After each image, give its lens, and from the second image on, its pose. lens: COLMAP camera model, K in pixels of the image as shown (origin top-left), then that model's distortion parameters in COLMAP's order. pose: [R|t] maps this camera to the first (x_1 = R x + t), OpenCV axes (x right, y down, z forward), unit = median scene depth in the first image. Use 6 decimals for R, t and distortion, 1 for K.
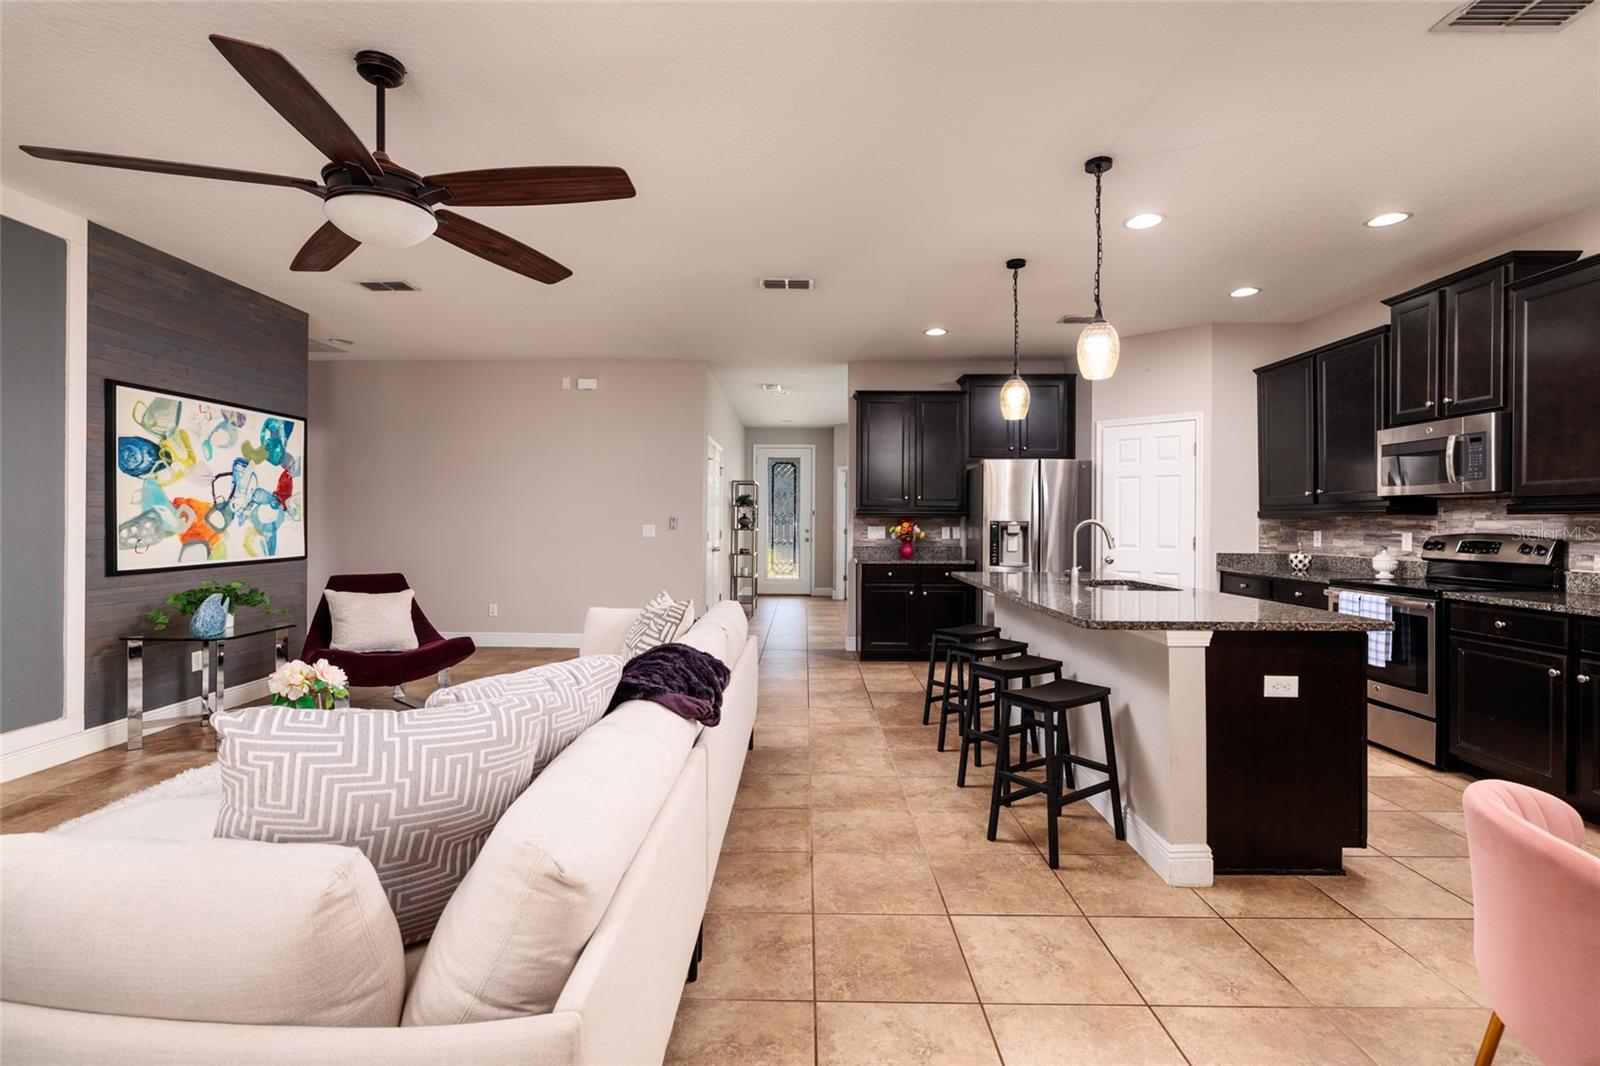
lens RADIAL K [[745.4, 0, 792.6], [0, 745.4, 520.1], [0, 0, 1]] dist [-0.000025, -0.000101]
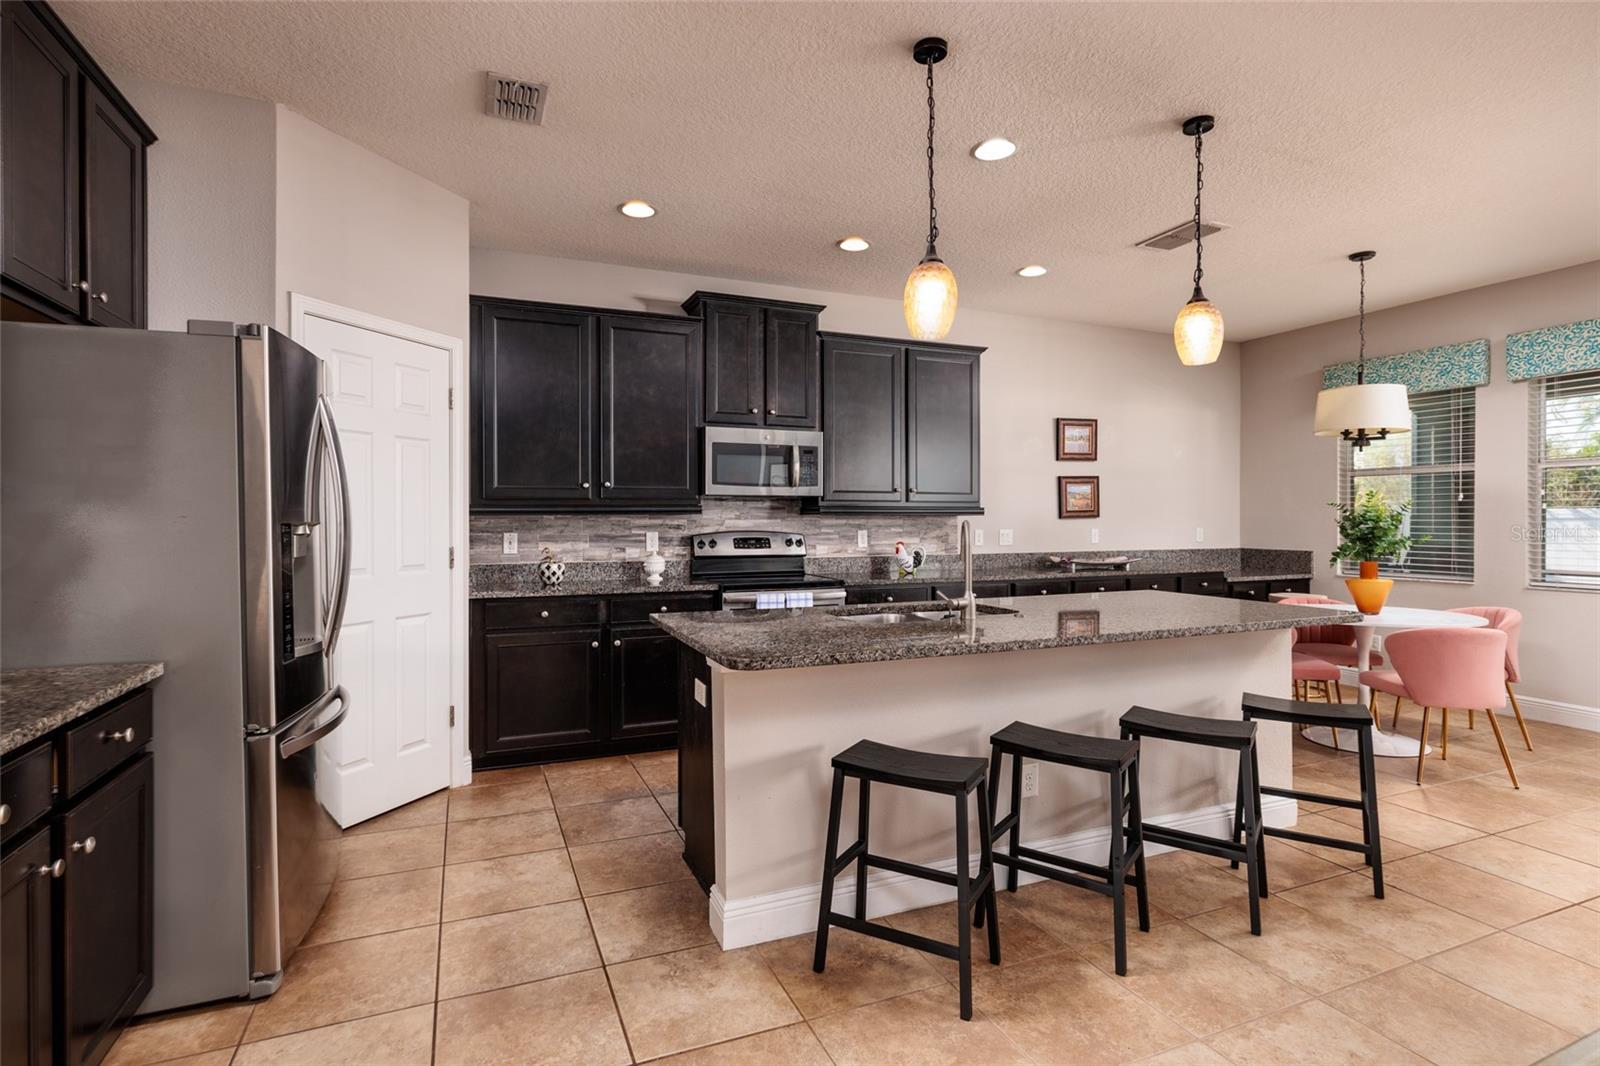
lens RADIAL K [[769.6, 0, 800.3], [0, 769.6, 524.4], [0, 0, 1]] dist [-0.001728, 0.000202]
pose [[-0.403684, -0.009142, 0.914853, -0.169180], [-0.002711, 0.999958, 0.008796, -0.002714], [-0.914895, 0.001071, -0.403691, 1.241697]]
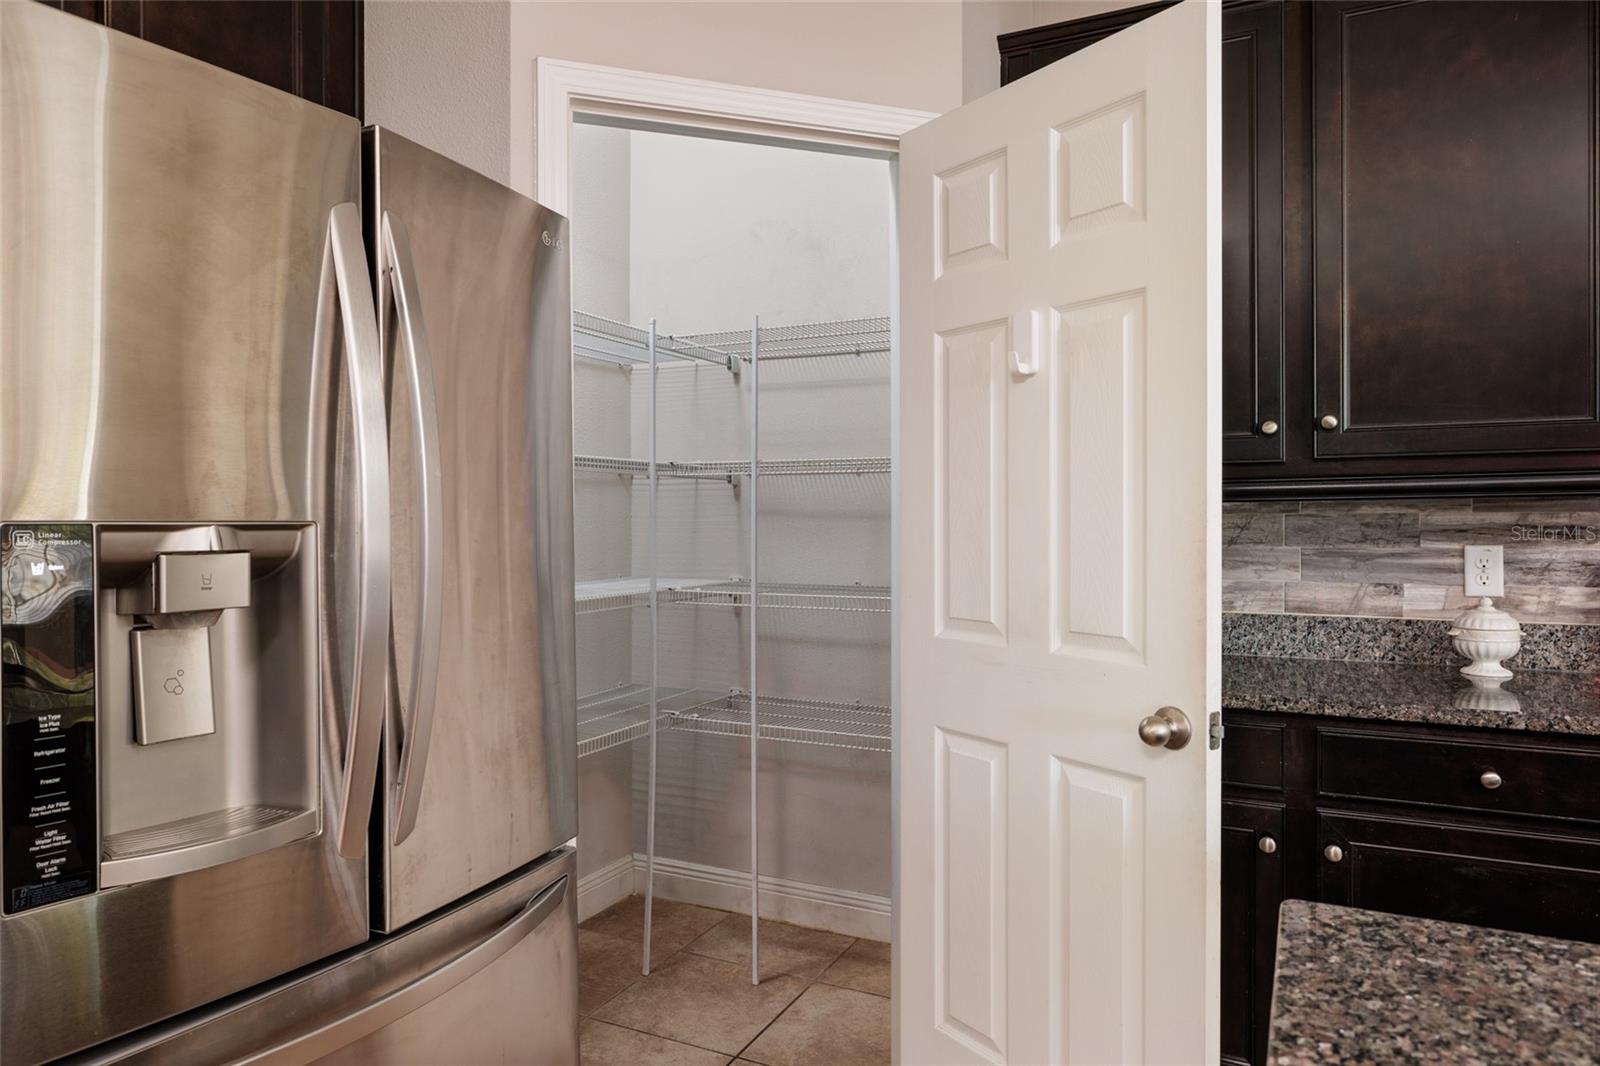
lens RADIAL K [[992.0, 0, 800.0], [0, 992.0, 533.0], [0, 0, 1]] dist [0.001889, 0.000135]
pose [[0.435178, -0.015785, 0.900206, 0.243352], [0.004311, 0.999871, 0.015448, 0.001560], [-0.900334, -0.002842, 0.435190, 1.102470]]
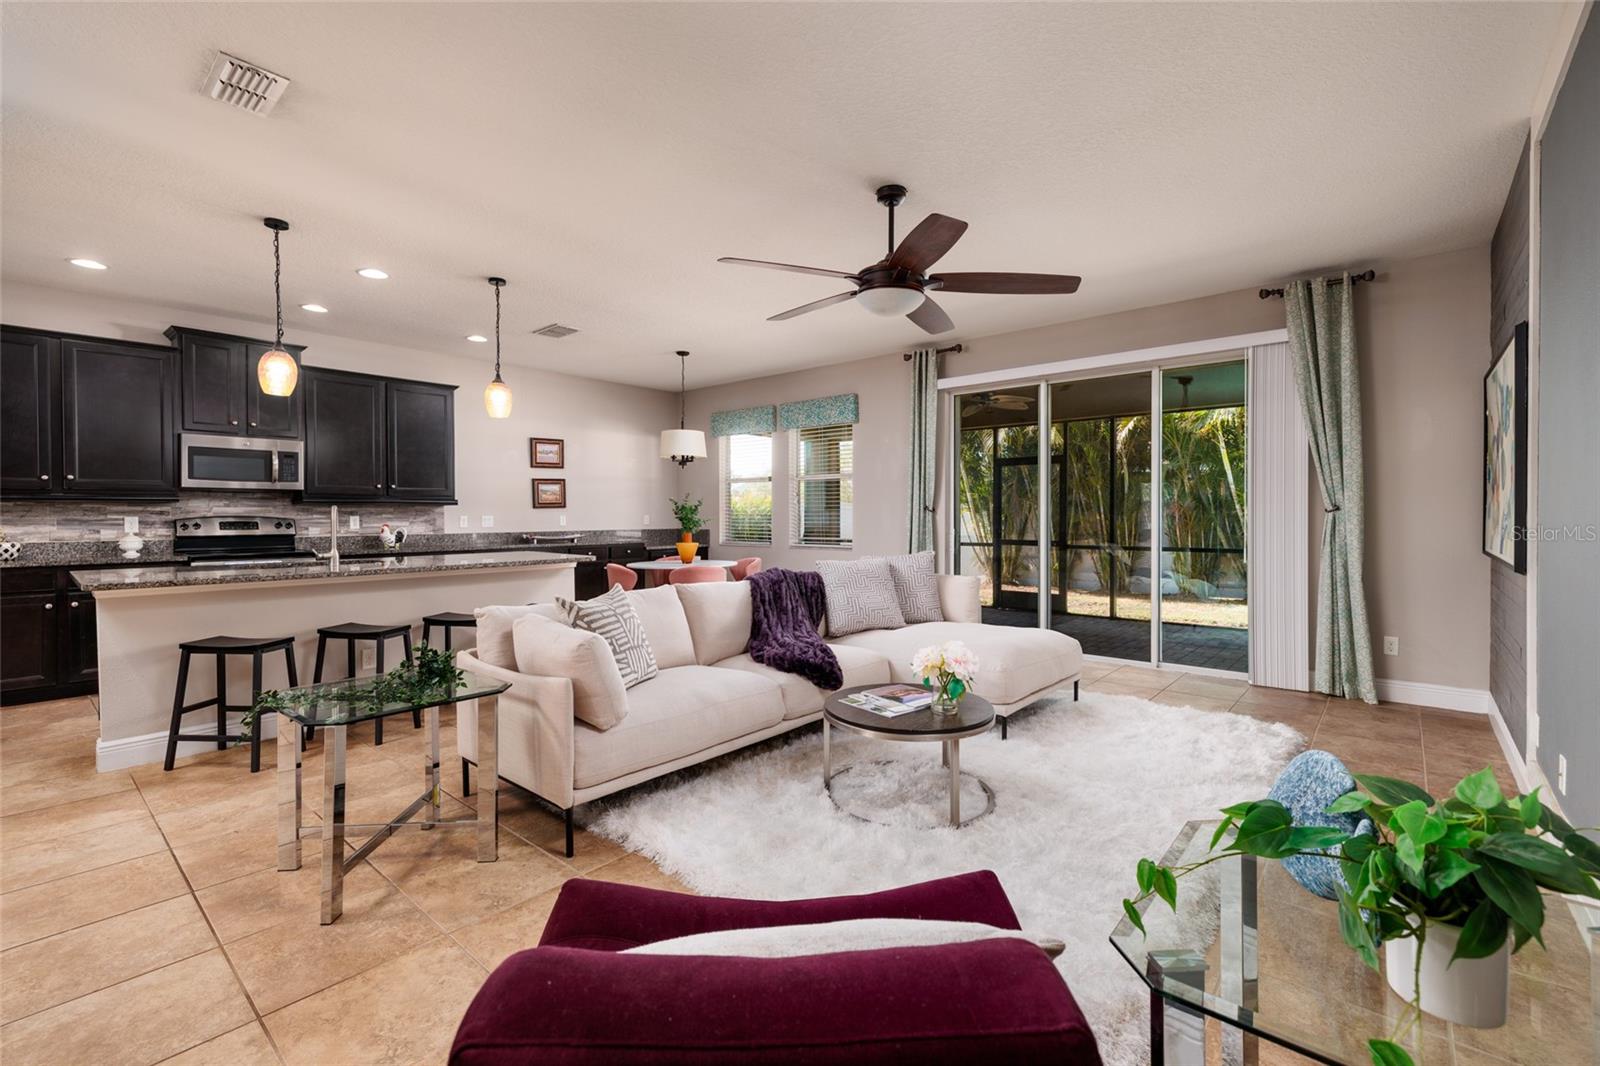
lens RADIAL K [[682.4, 0, 796.1], [0, 682.4, 519.1], [0, 0, 1]] dist [0.004280, 0.000996]
pose [[-0.764401, -0.007251, 0.644701, -0.690132], [-0.002510, 0.999963, 0.008271, 0.008511], [-0.644737, 0.004704, -0.764390, 1.164613]]
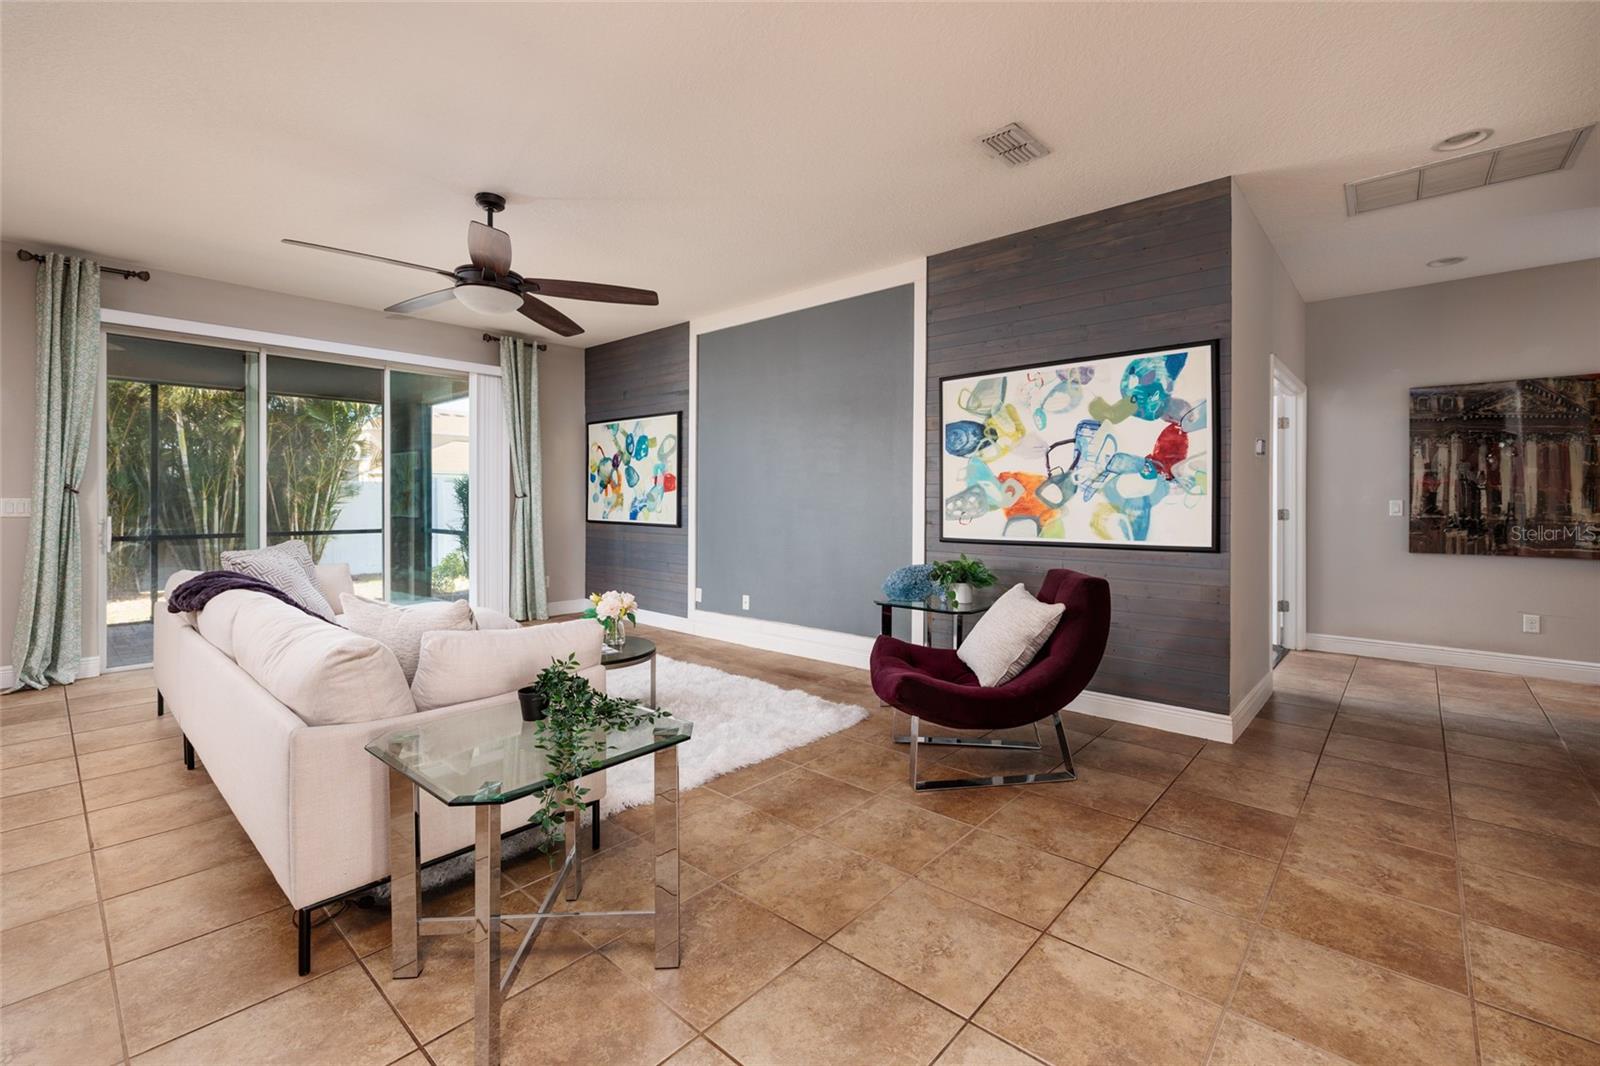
lens RADIAL K [[688.2, 0, 804.2], [0, 688.2, 503.3], [0, 0, 1]] dist [0.004535, 0.000365]
pose [[-0.656077, -0.001591, -0.754692, 0.056542], [-0.003870, 0.999992, 0.001257, 0.011077], [0.754684, 0.003746, -0.656078, 1.329571]]
